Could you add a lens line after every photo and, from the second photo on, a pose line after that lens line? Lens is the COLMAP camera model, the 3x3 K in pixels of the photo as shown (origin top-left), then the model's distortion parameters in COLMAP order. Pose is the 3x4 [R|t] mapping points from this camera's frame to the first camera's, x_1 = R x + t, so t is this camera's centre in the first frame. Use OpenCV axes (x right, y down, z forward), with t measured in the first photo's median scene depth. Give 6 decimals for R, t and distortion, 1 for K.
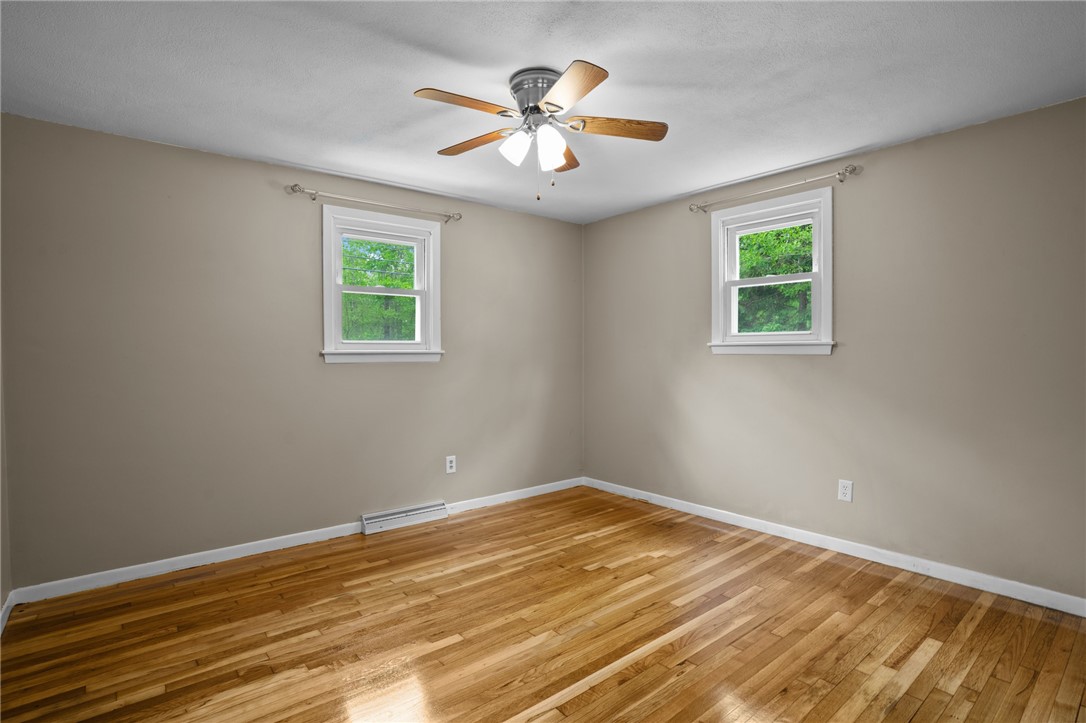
lens RADIAL K [[543.1, 0, 547.6], [0, 543.1, 358.9], [0, 0, 1]] dist [-0.070502, 0.031684]
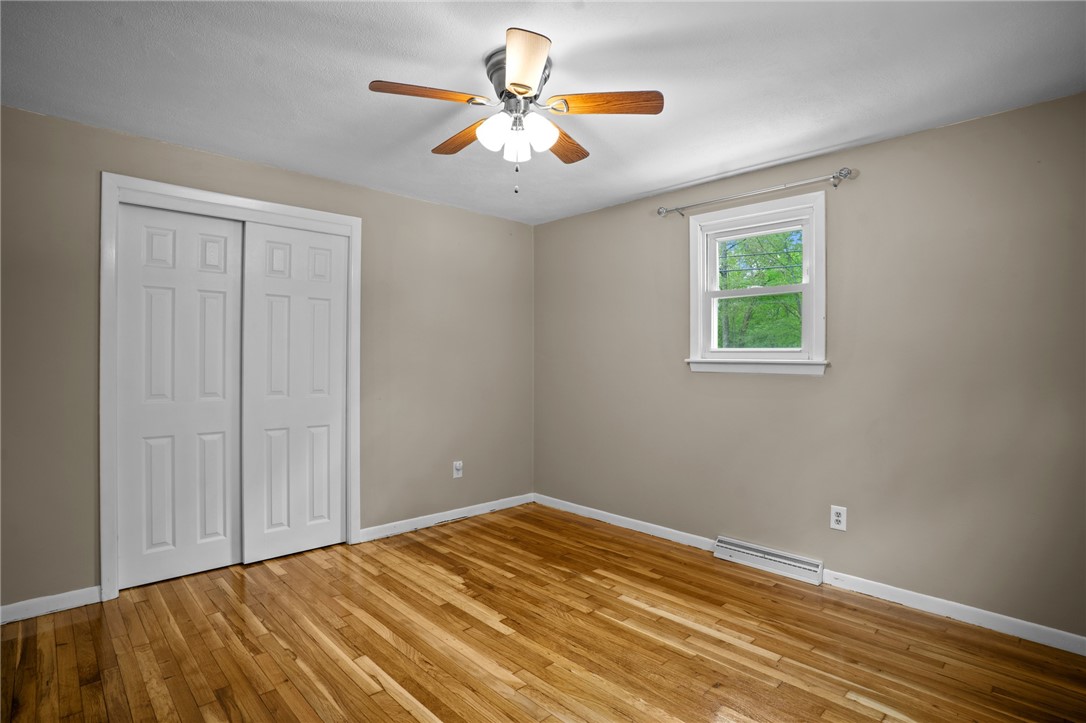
lens RADIAL K [[543.1, 0, 547.6], [0, 543.1, 358.9], [0, 0, 1]] dist [-0.070502, 0.031684]
pose [[0.077561, 0.004778, -0.996976, 0.612748], [-0.022096, 0.999751, 0.003072, -0.013562], [0.996743, 0.021791, 0.077648, 0.681218]]
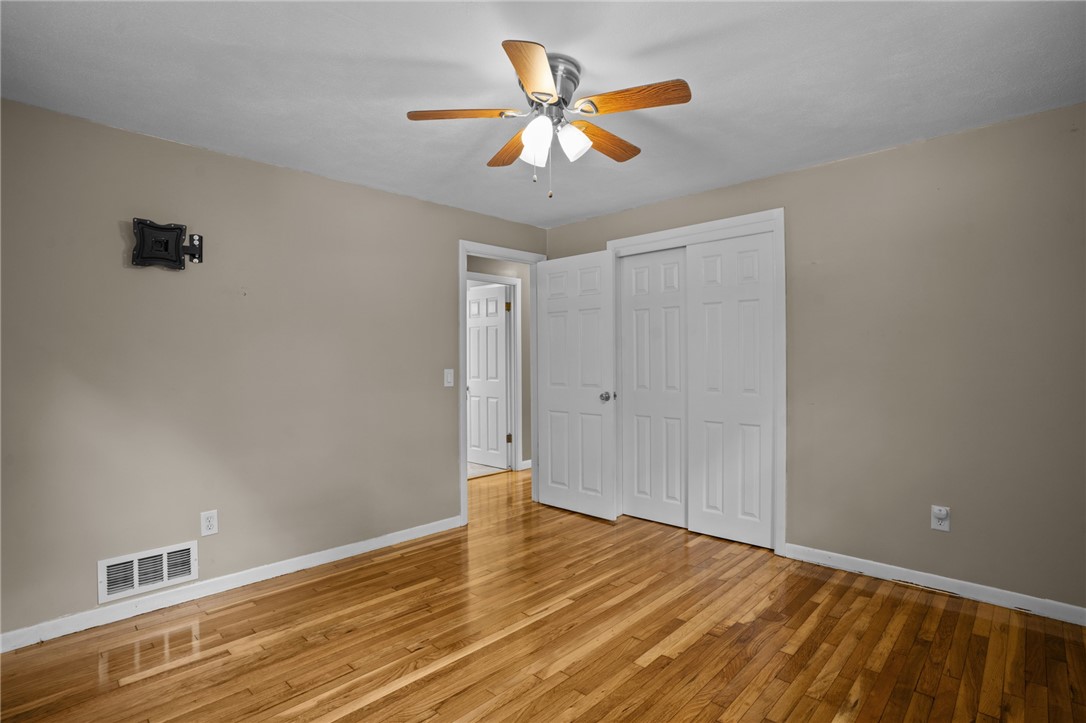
lens RADIAL K [[543.1, 0, 547.6], [0, 543.1, 358.9], [0, 0, 1]] dist [-0.070502, 0.031684]
pose [[-0.993257, 0.012144, -0.115293, 0.067556], [0.010526, 0.999838, 0.014633, -0.020629], [0.115452, 0.013321, -0.993224, 1.322007]]
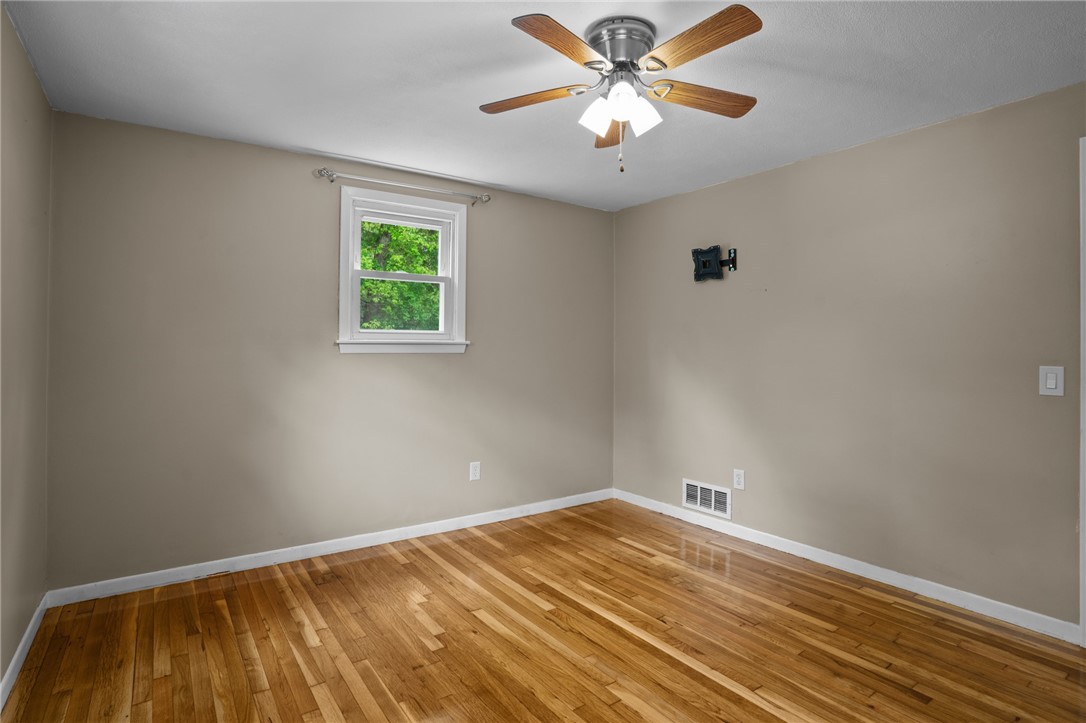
lens RADIAL K [[555.4, 0, 533.2], [0, 555.4, 344.6], [0, 0, 1]] dist [-0.072722, 0.034235]
pose [[0.091502, 0.009744, 0.995757, -0.602964], [0.012066, 0.999868, -0.010893, -0.011718], [-0.995732, 0.013011, 0.091372, 0.732366]]
